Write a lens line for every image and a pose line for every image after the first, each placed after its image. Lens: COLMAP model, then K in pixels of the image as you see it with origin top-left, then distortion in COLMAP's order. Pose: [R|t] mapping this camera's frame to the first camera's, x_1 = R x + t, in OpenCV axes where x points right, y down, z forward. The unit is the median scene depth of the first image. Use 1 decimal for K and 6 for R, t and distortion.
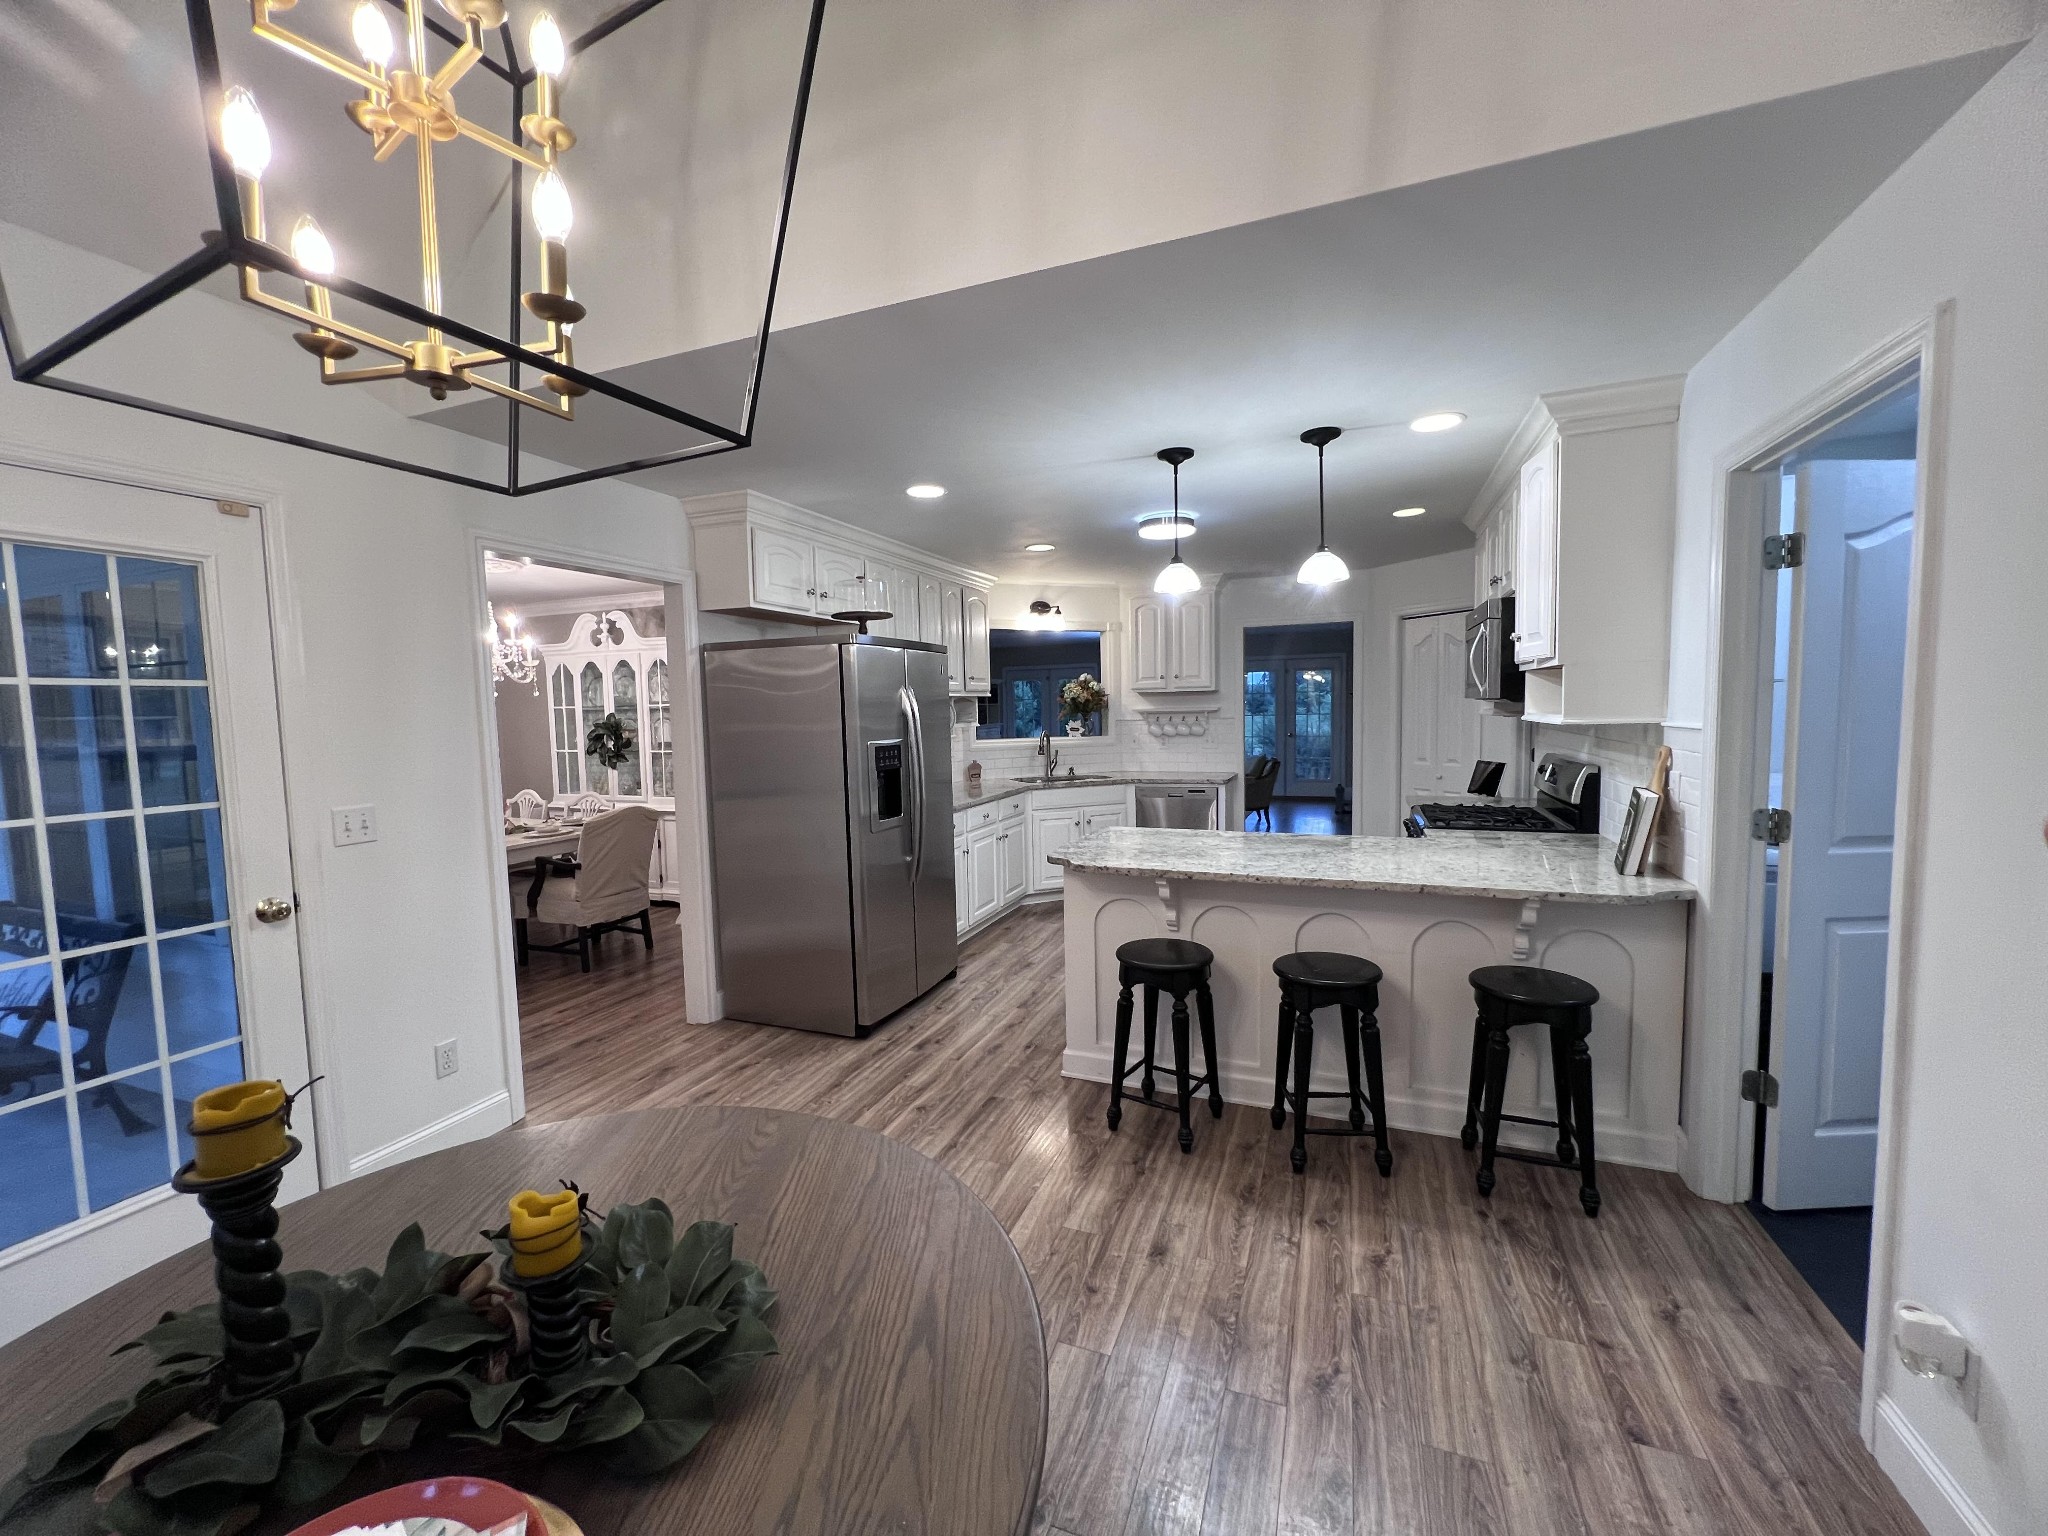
lens RADIAL K [[813.7, 0, 1024.0], [0, 813.7, 768.0], [0, 0, 1]] dist [0.001298, 0.000150]
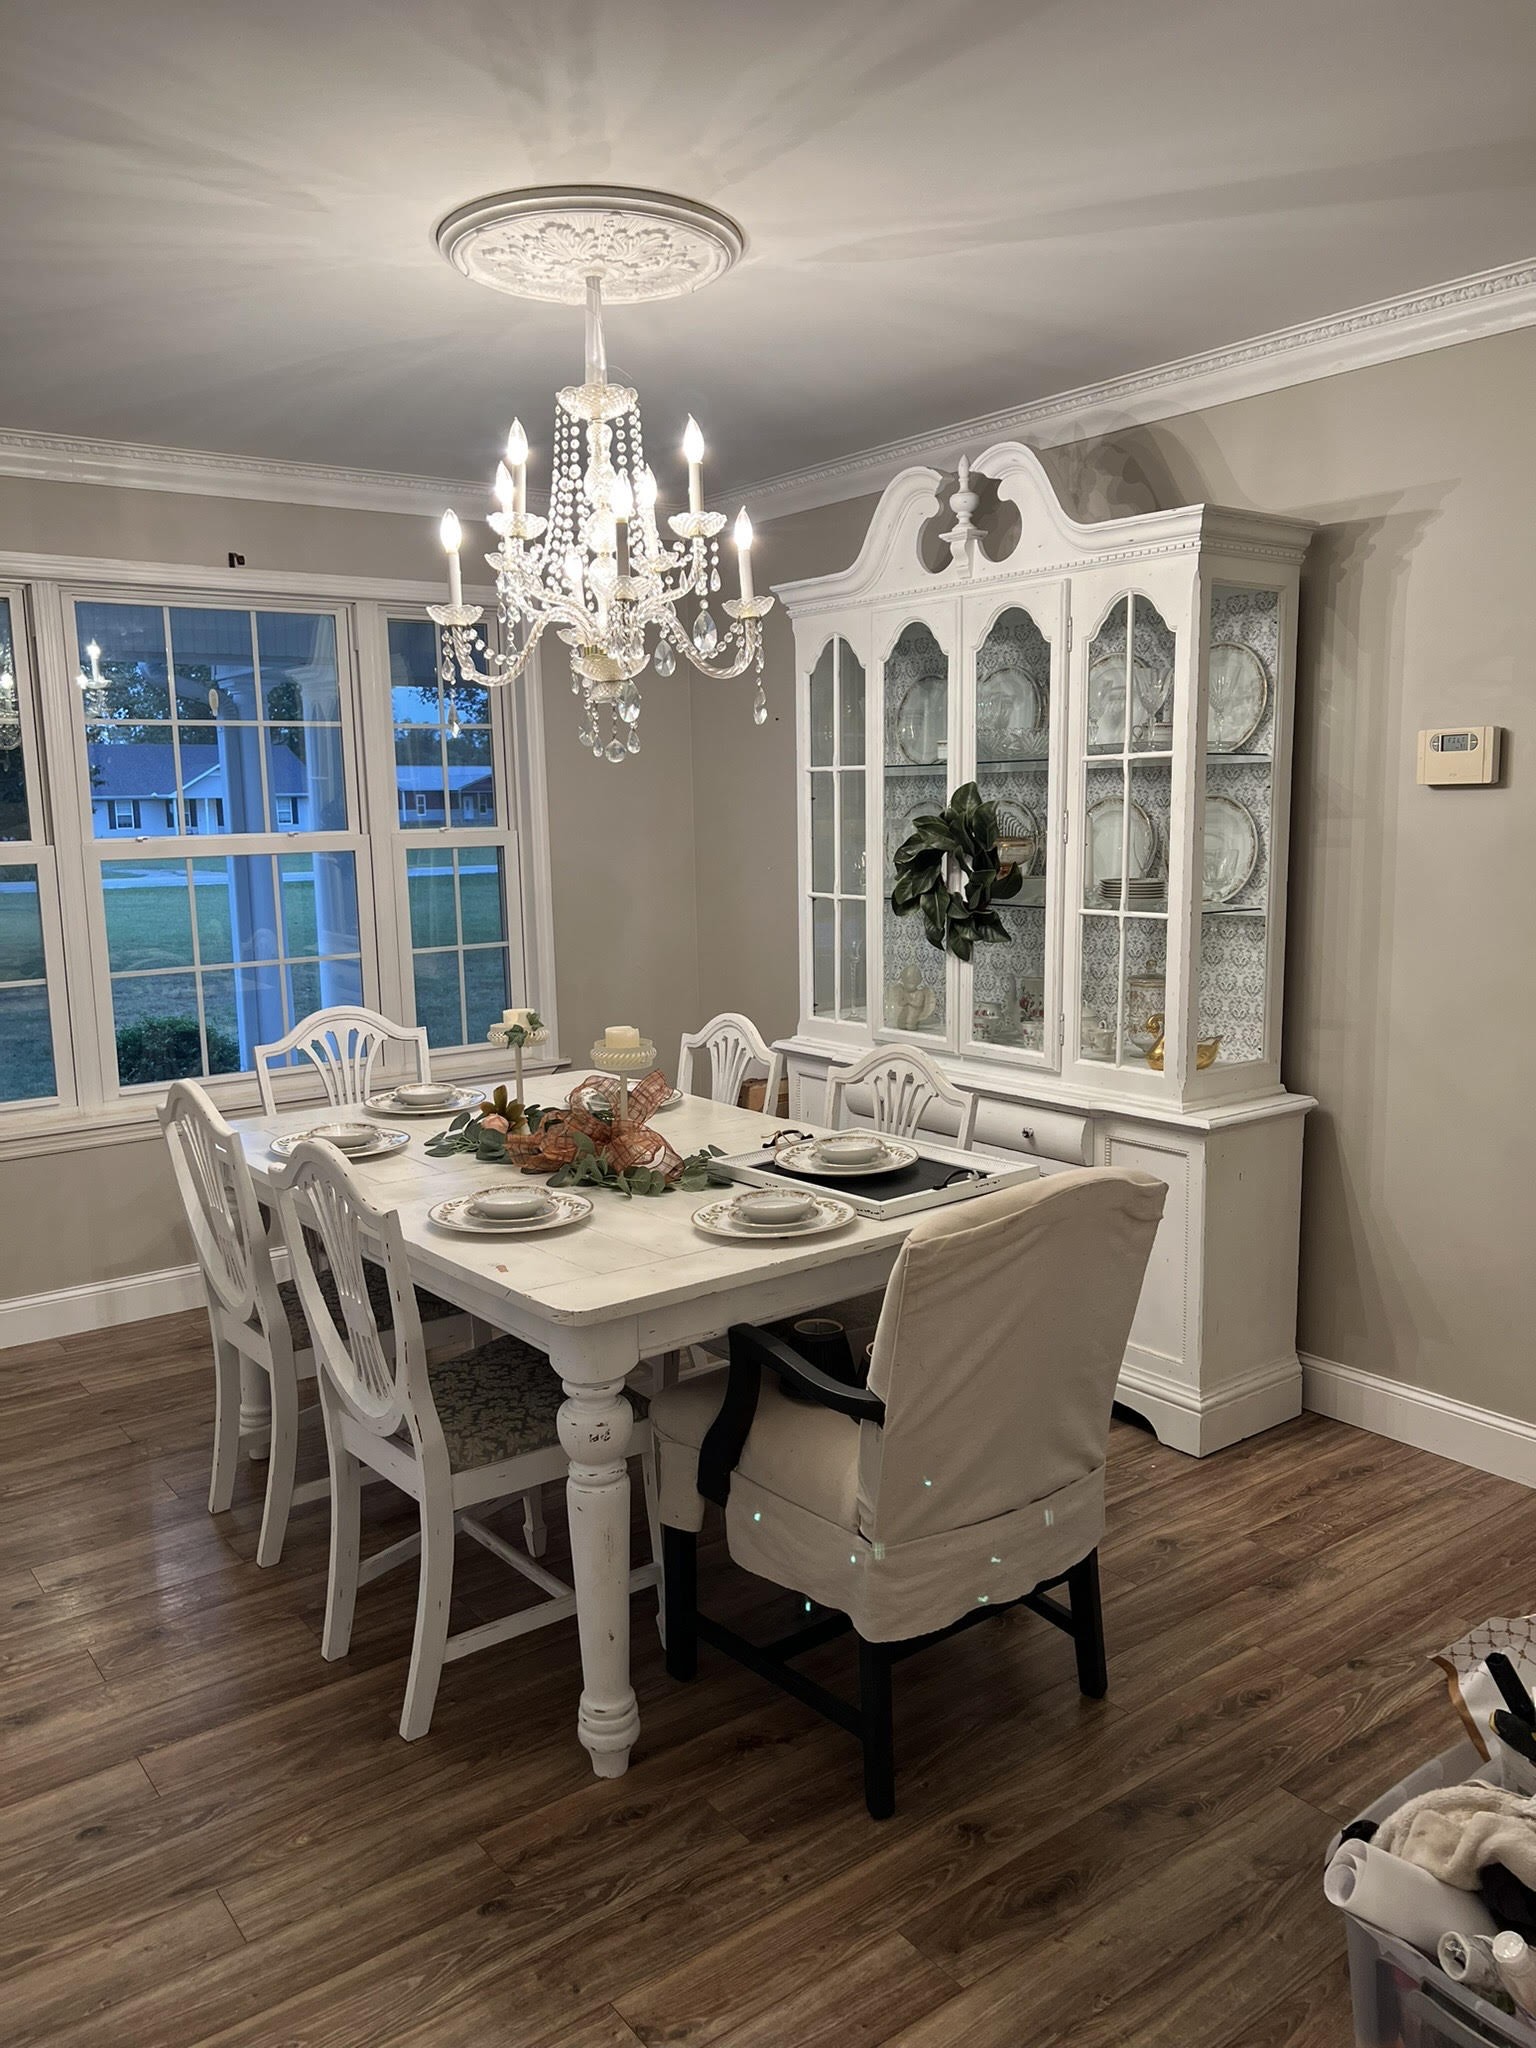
lens RADIAL K [[1498.4, 0, 768.0], [0, 1498.4, 1024.0], [0, 0, 1]] dist [0.008904, -0.000006]
pose [[0.852323, 0.081703, -0.516595, -0.265518], [-0.038395, 0.994832, 0.093993, -0.026491], [0.521605, -0.060278, 0.851055, 0.460051]]
